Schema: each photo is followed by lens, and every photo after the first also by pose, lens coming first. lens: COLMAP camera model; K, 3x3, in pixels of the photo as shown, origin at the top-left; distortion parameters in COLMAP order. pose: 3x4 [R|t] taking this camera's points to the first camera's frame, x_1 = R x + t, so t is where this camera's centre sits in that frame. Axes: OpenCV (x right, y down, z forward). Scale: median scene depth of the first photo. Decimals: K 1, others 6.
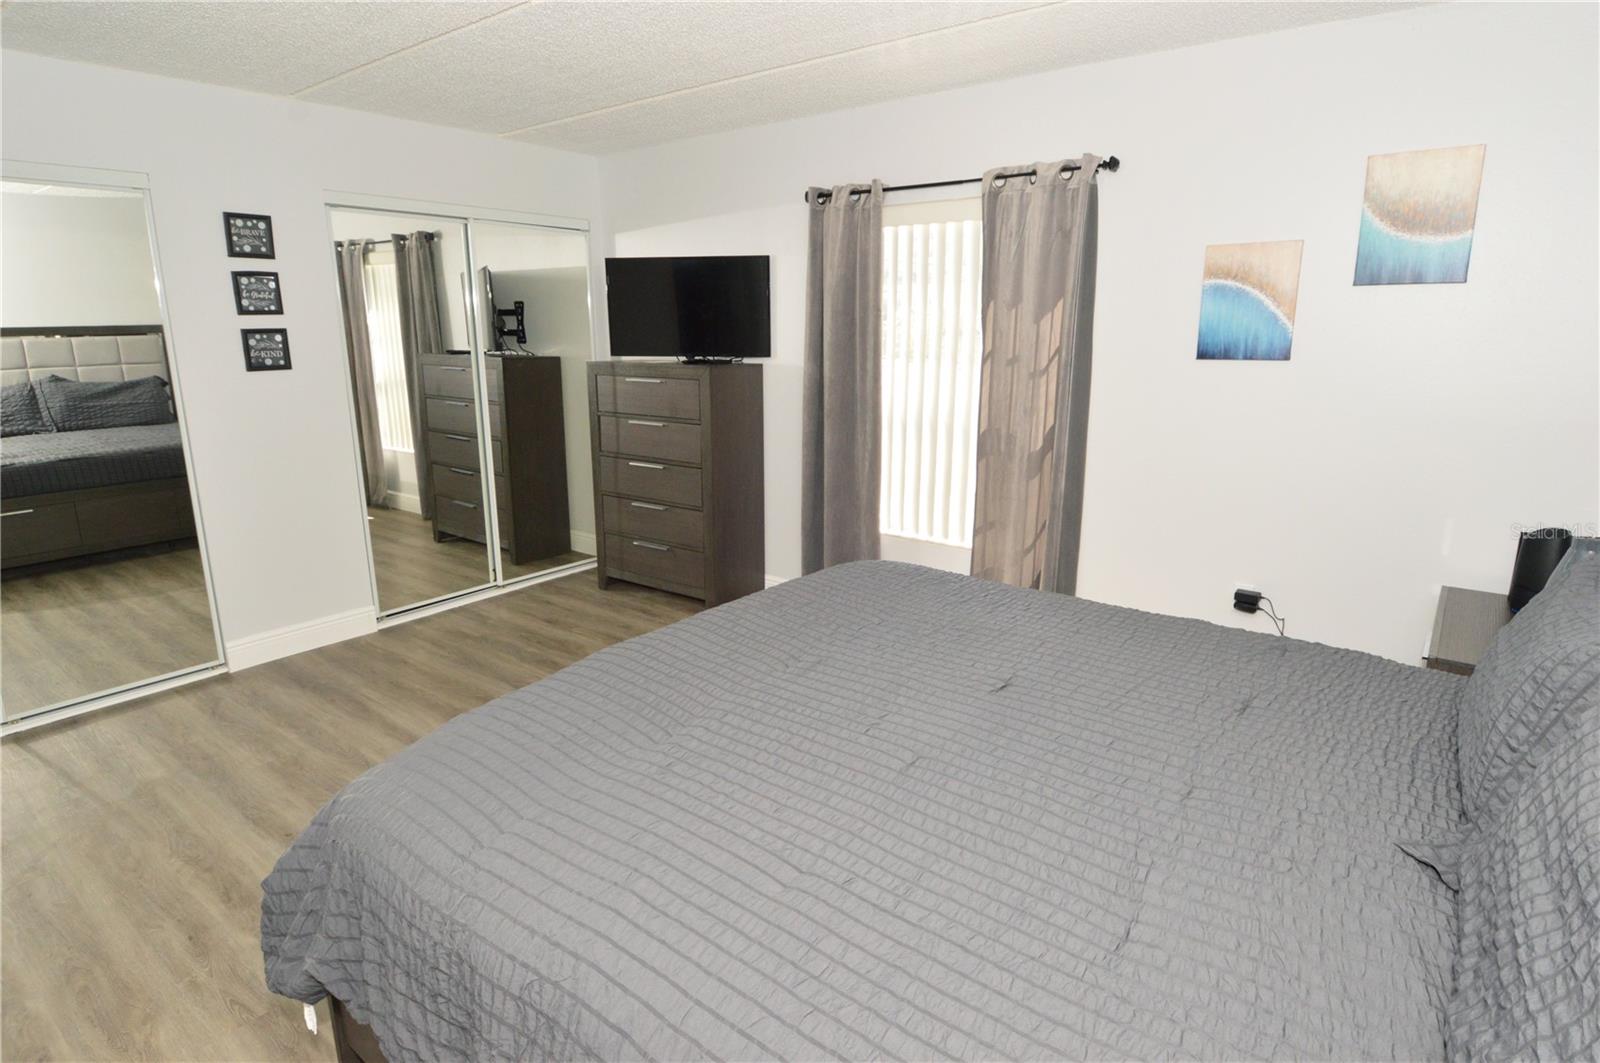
lens RADIAL K [[838.9, 0, 800.0], [0, 838.9, 531.5], [0, 0, 1]] dist [0.010531, -0.024700]
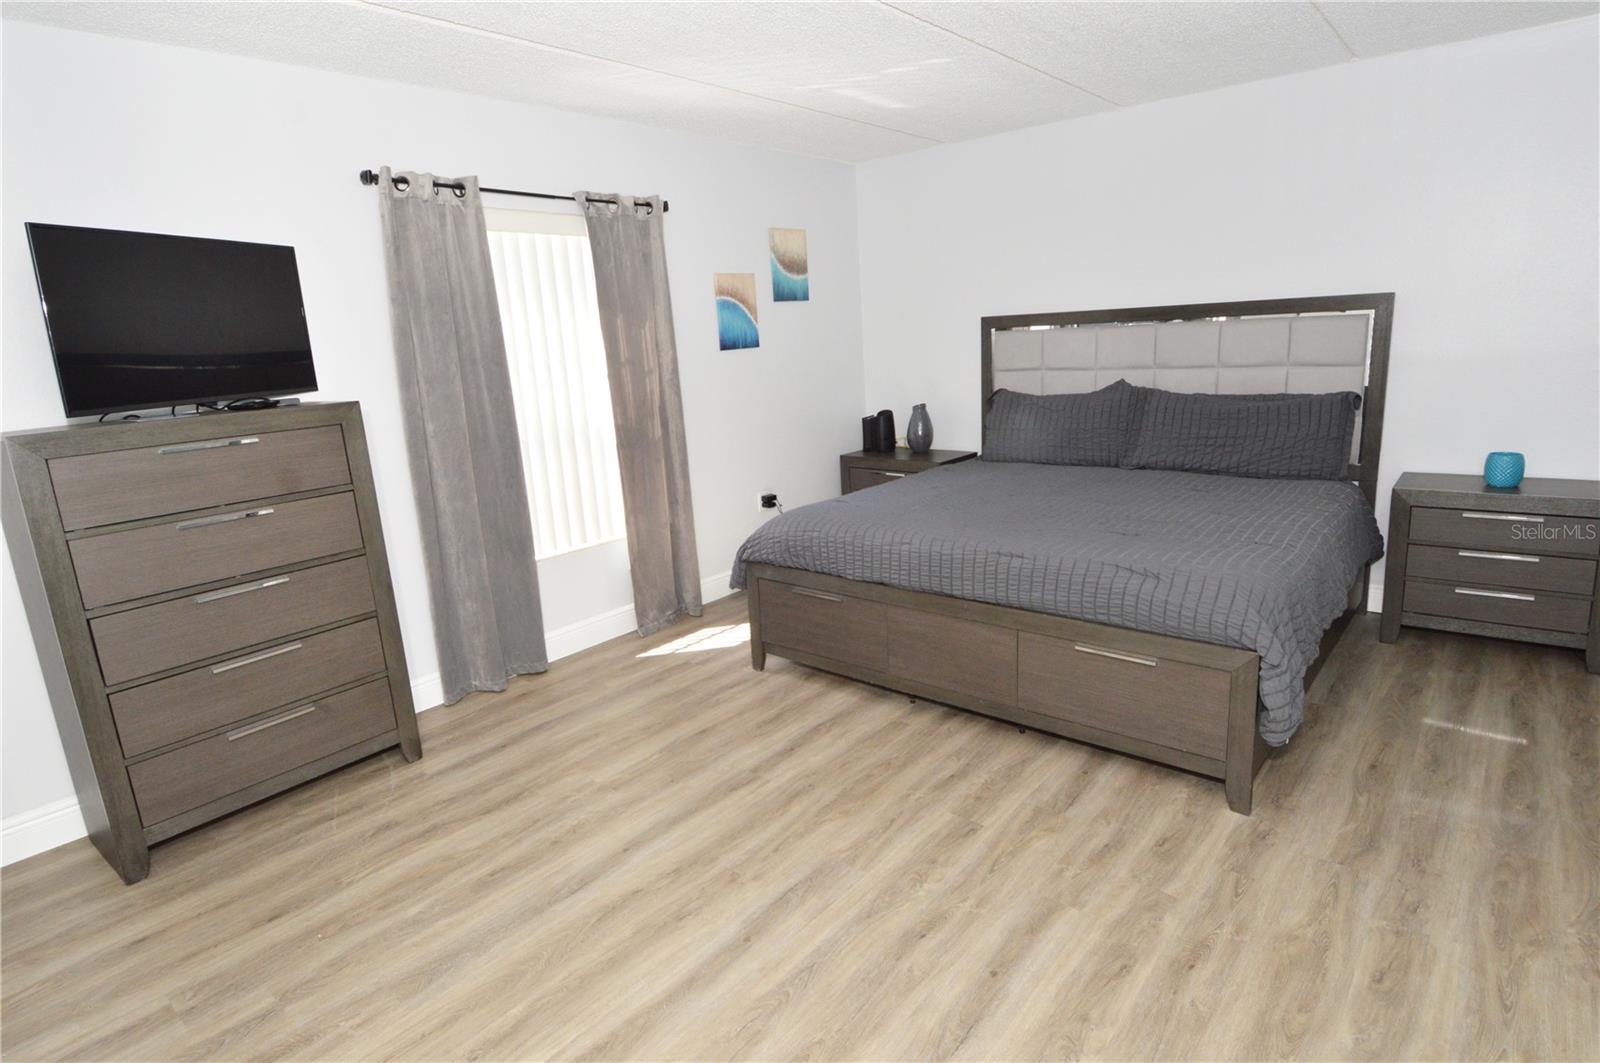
lens RADIAL K [[859.3, 0, 804.9], [0, 859.3, 527.4], [0, 0, 1]] dist [0.014121, -0.025795]
pose [[0.034394, -0.225904, 0.973542, -0.856737], [0.289298, 0.934664, 0.206662, -0.150706], [-0.956621, 0.274536, 0.097501, 0.653600]]
